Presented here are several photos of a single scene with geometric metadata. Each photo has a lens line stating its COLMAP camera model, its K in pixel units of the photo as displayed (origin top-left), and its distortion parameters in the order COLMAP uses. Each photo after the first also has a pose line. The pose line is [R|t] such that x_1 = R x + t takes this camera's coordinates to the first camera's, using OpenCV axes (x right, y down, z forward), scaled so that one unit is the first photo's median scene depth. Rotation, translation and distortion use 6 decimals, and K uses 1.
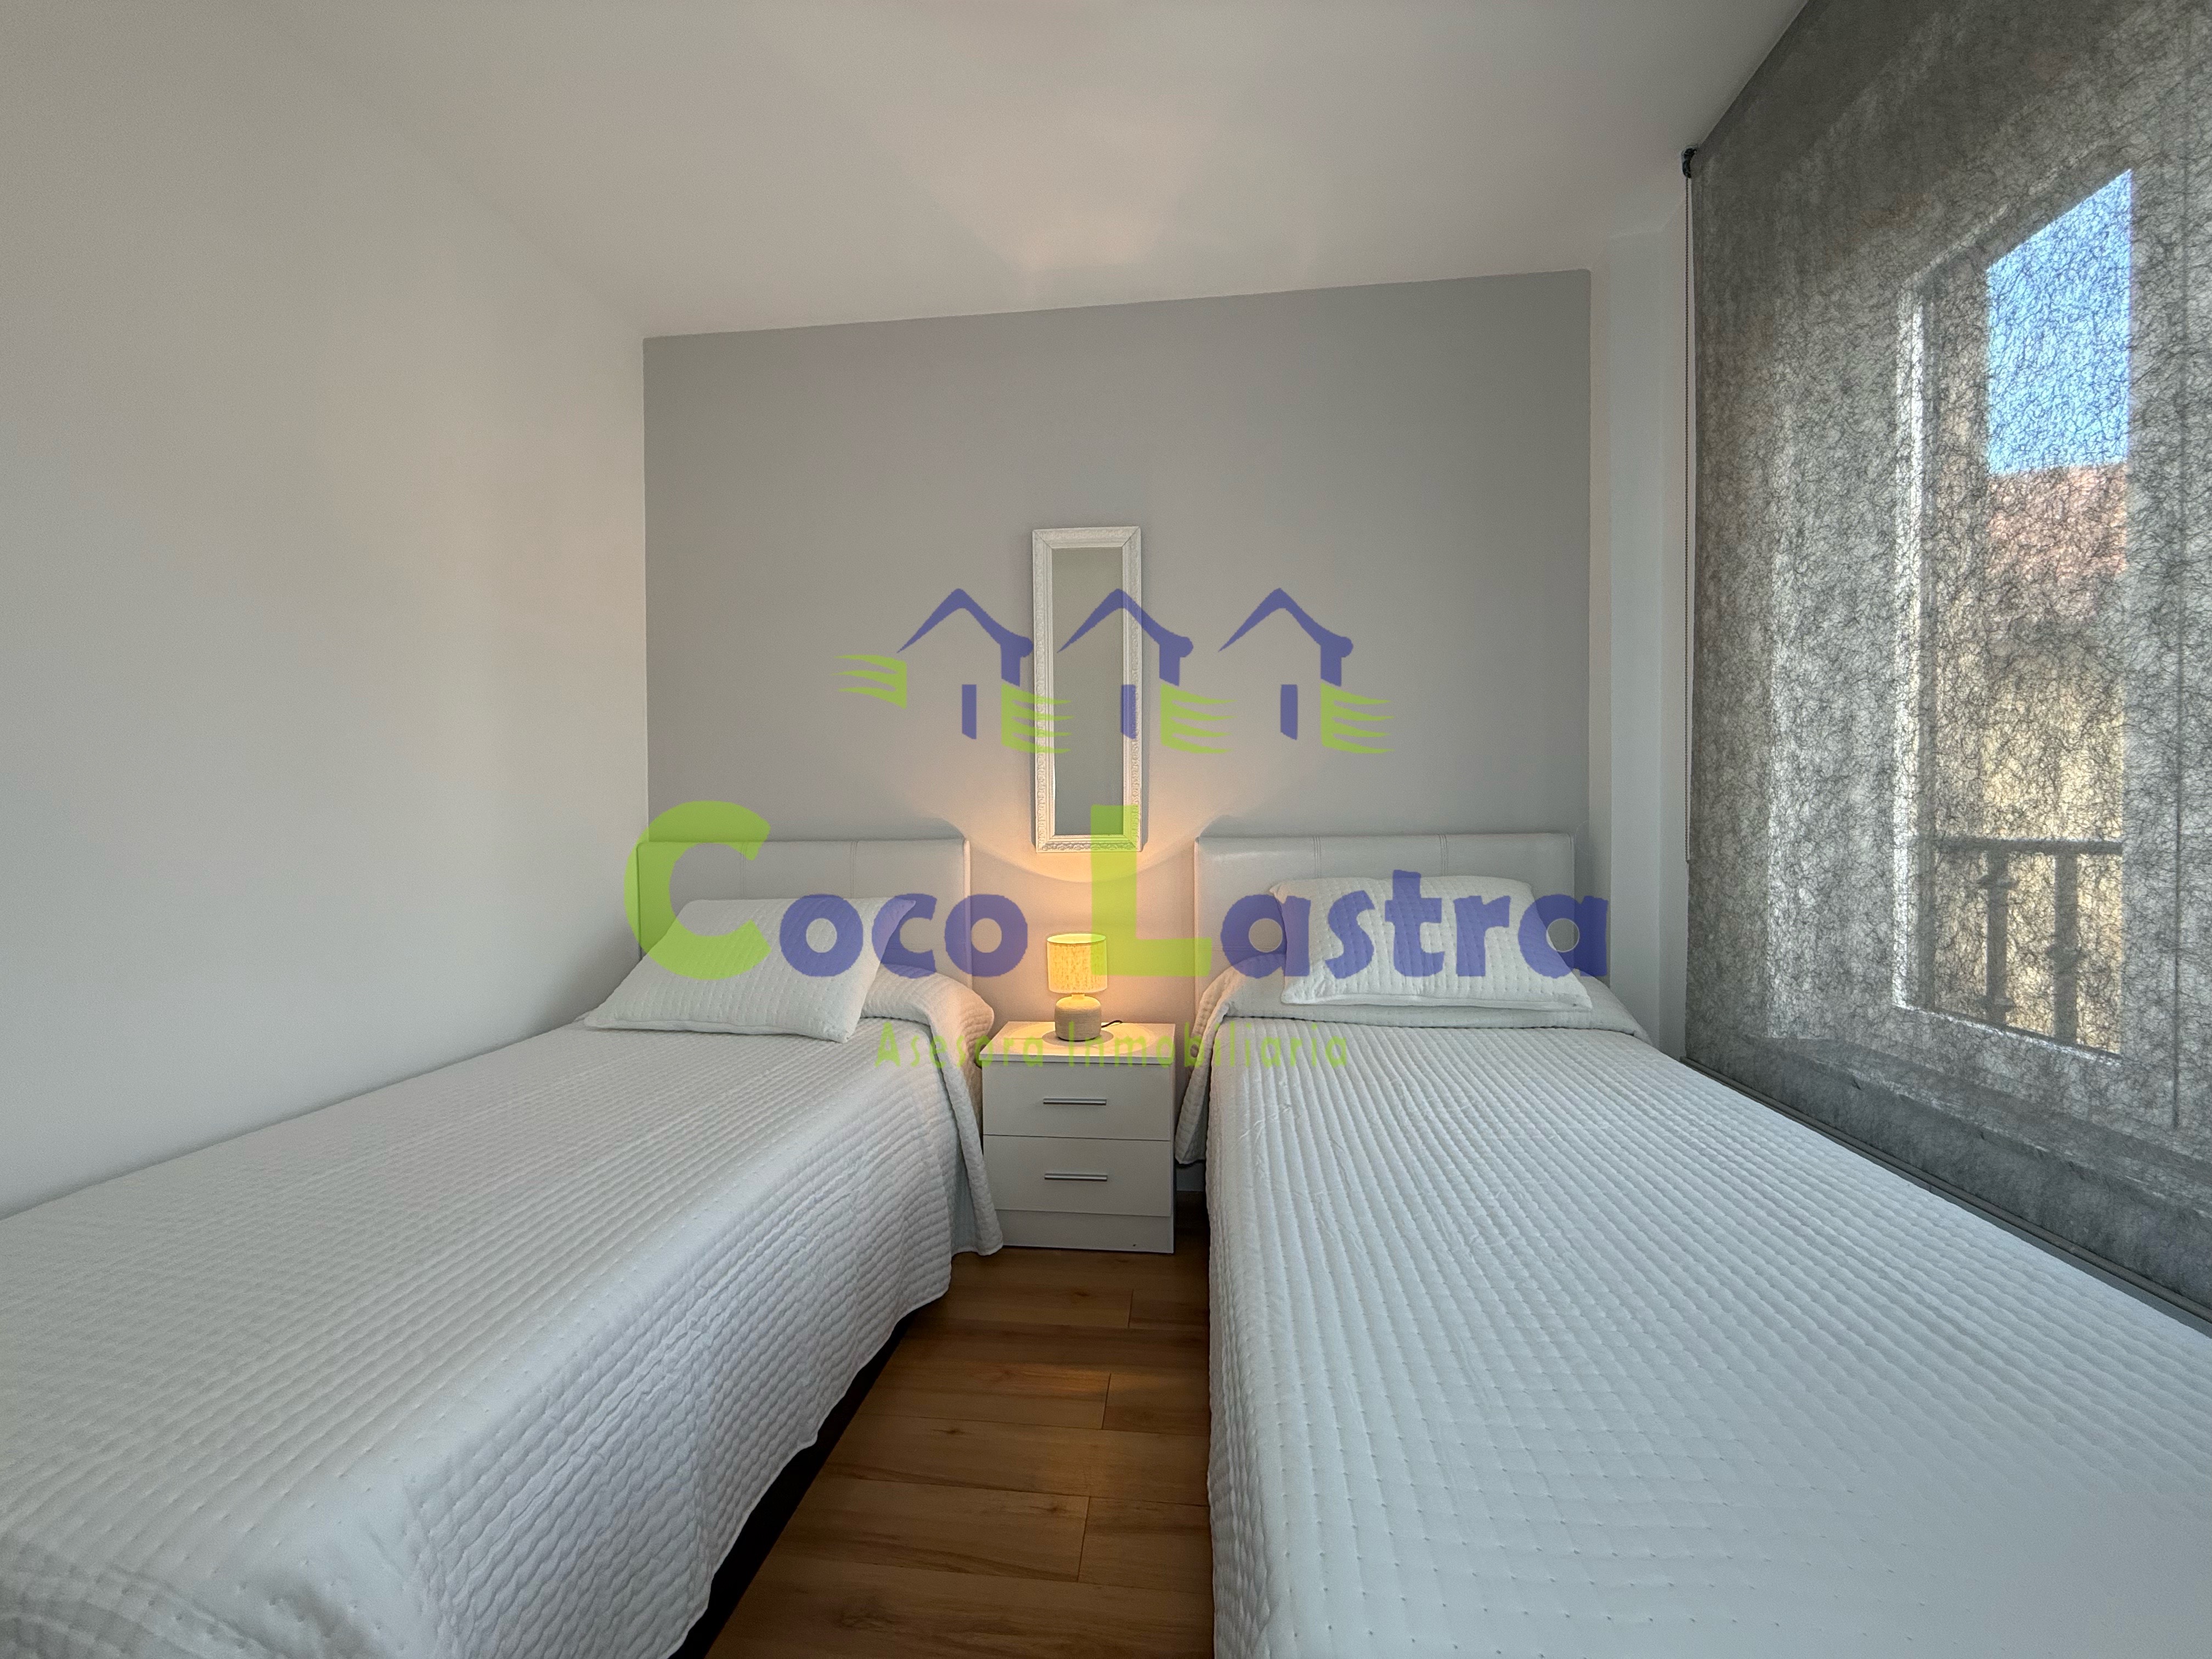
lens RADIAL K [[877.4, 0, 1095.7], [0, 877.4, 832.5], [0, 0, 1]] dist [-0.001902, 0.000112]
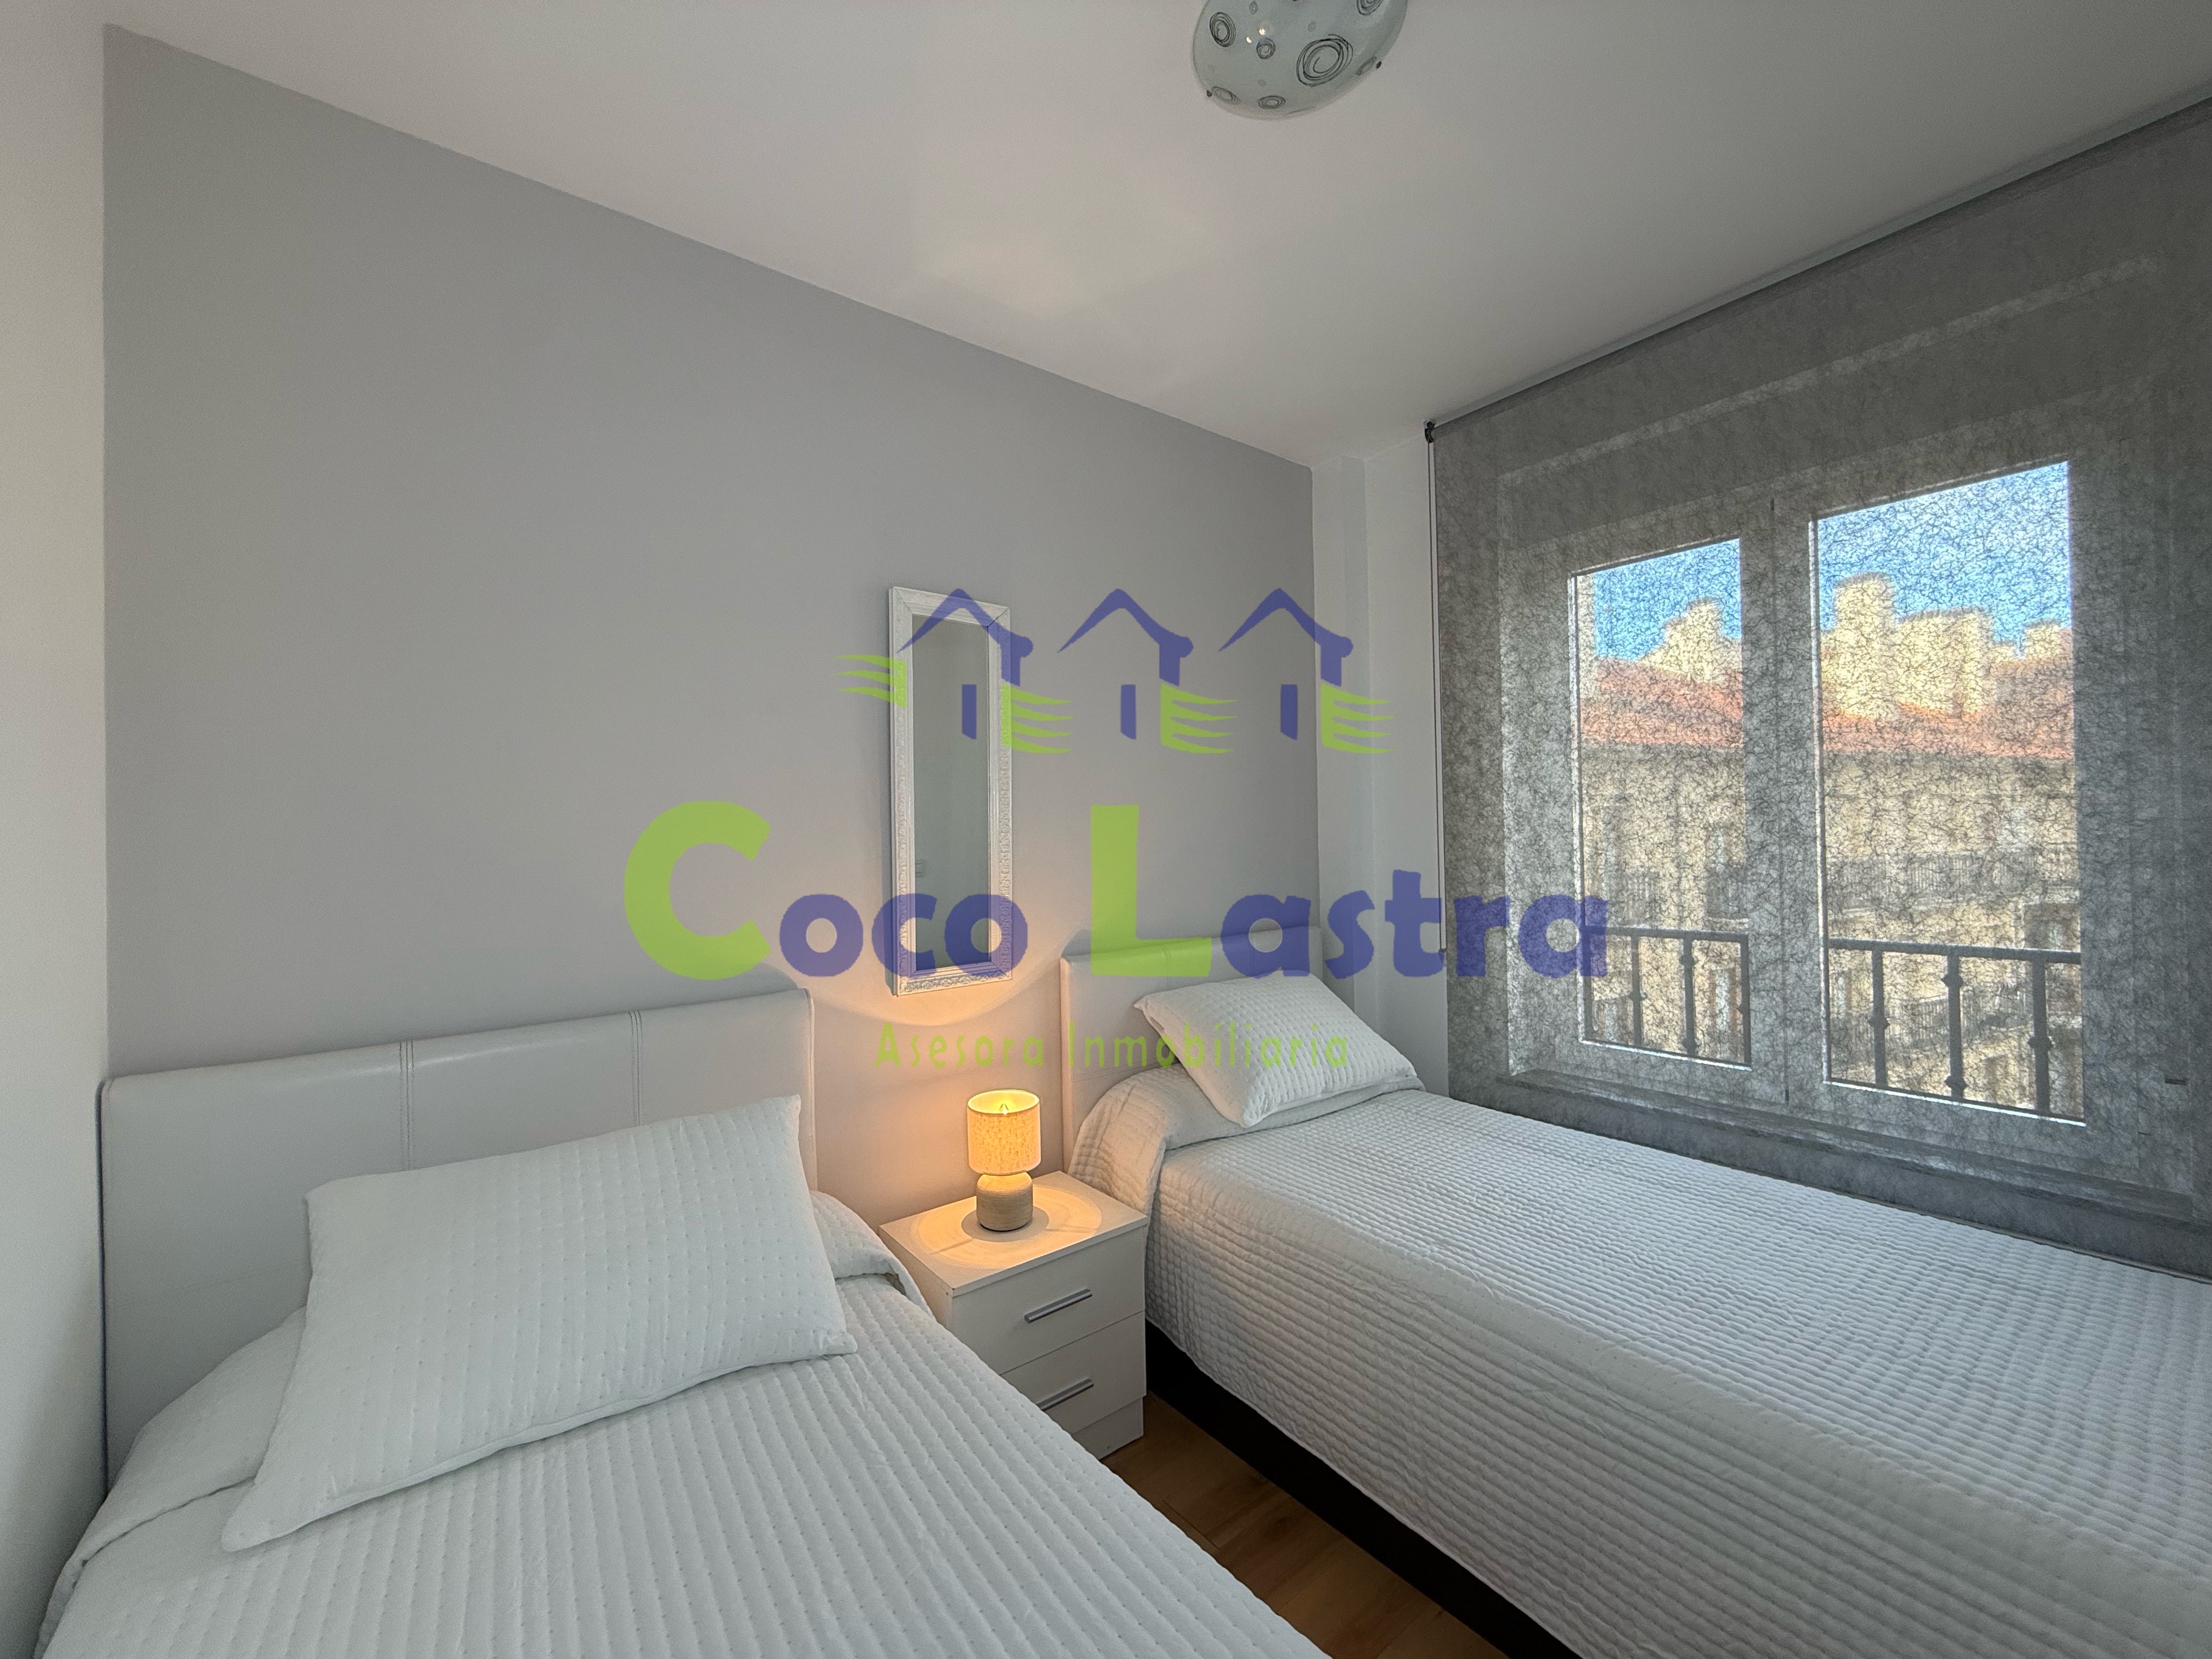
lens RADIAL K [[877.4, 0, 1095.7], [0, 877.4, 832.5], [0, 0, 1]] dist [-0.001902, 0.000112]
pose [[0.719769, -0.002068, 0.694211, -0.751088], [0.026725, 0.999337, -0.024733, -0.152146], [-0.693699, 0.036355, 0.719347, 0.484511]]
